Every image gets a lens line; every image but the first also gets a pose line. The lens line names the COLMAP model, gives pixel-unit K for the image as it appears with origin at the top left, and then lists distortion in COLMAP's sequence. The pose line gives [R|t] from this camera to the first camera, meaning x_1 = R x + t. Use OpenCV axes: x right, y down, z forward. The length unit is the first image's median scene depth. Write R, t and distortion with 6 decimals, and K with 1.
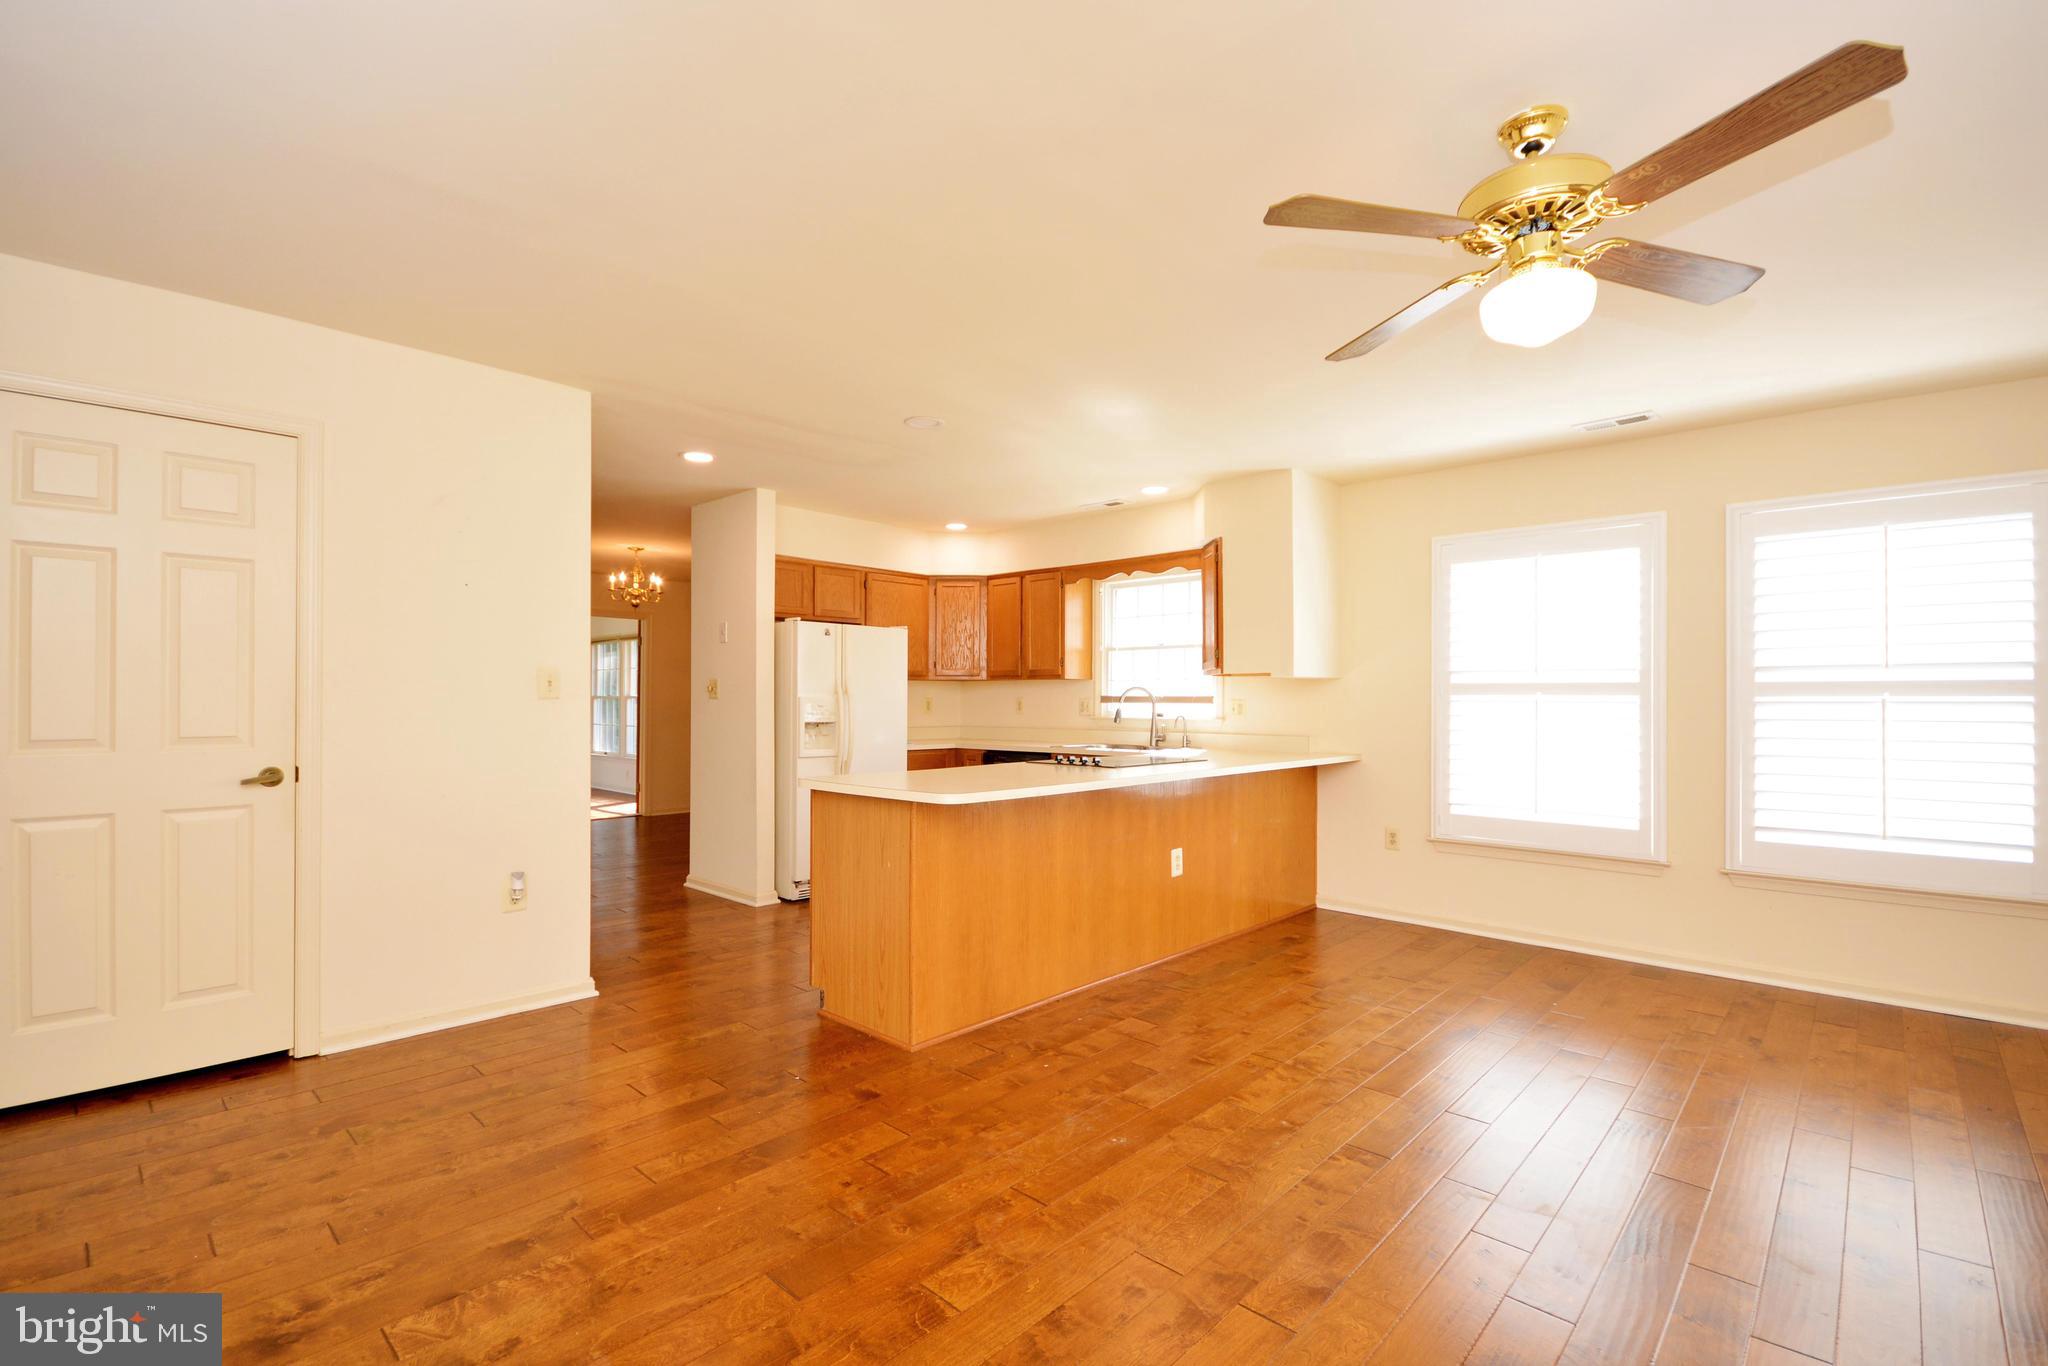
lens RADIAL K [[908.7, 0, 1022.6], [0, 908.7, 693.9], [0, 0, 1]] dist [0.002182, -0.010994]
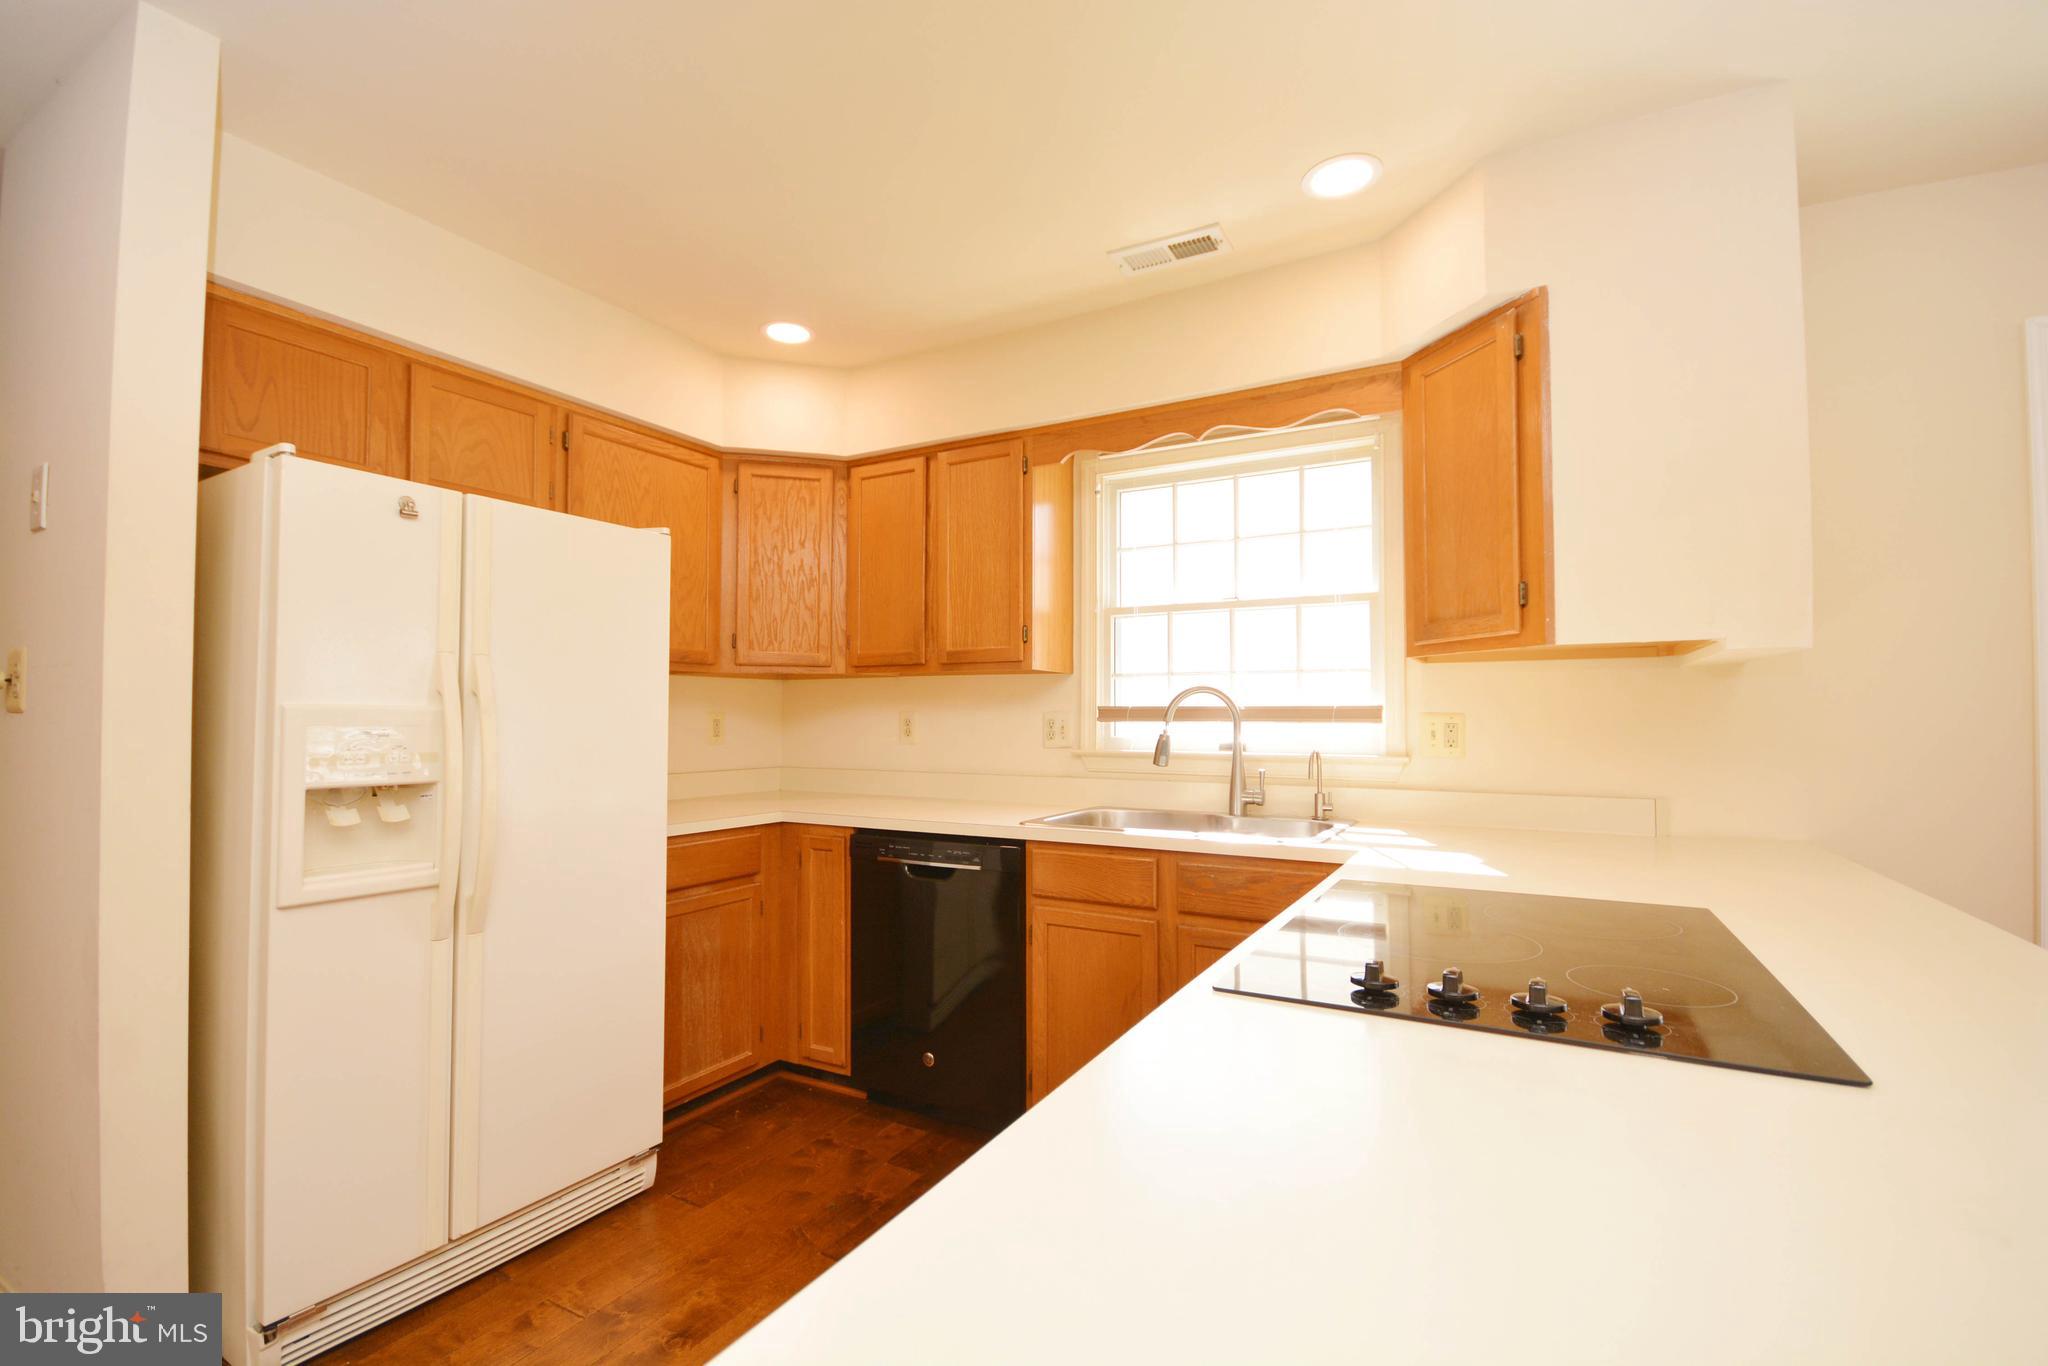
lens RADIAL K [[908.7, 0, 1022.6], [0, 908.7, 693.9], [0, 0, 1]] dist [0.002182, -0.010994]
pose [[0.971509, 0.003292, 0.236980, -0.070832], [0.000952, 0.999841, -0.017792, 0.004079], [-0.237001, 0.017510, 0.971352, 0.574796]]
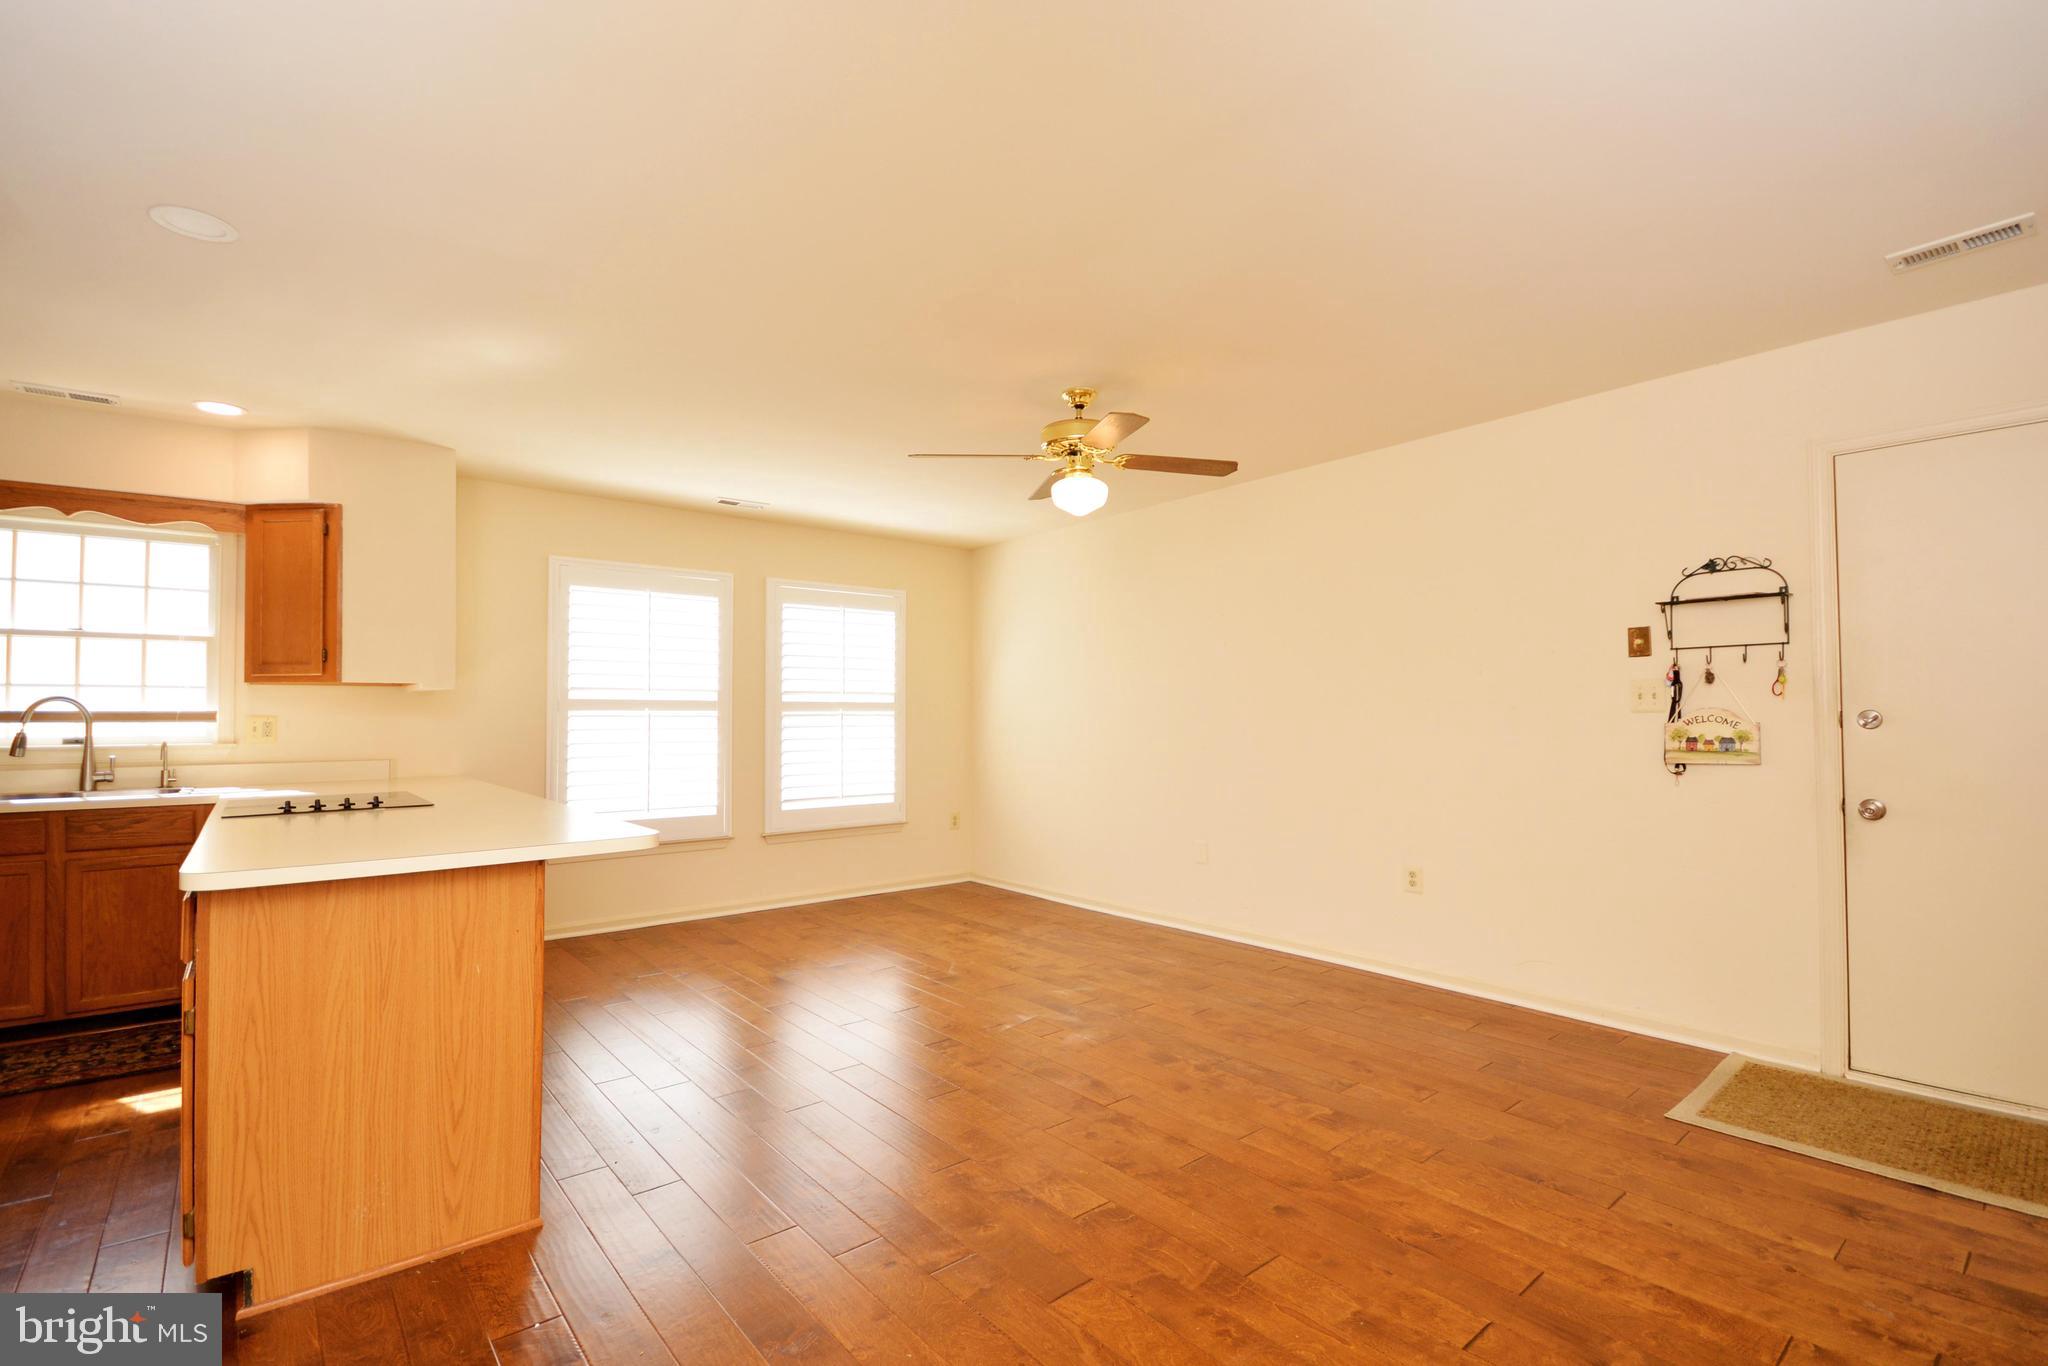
lens RADIAL K [[908.7, 0, 1022.6], [0, 908.7, 693.9], [0, 0, 1]] dist [0.002182, -0.010994]
pose [[0.127574, 0.019829, 0.991631, -0.389230], [-0.000922, 0.999802, -0.019874, 0.002039], [-0.991829, 0.001621, 0.127567, 0.278765]]
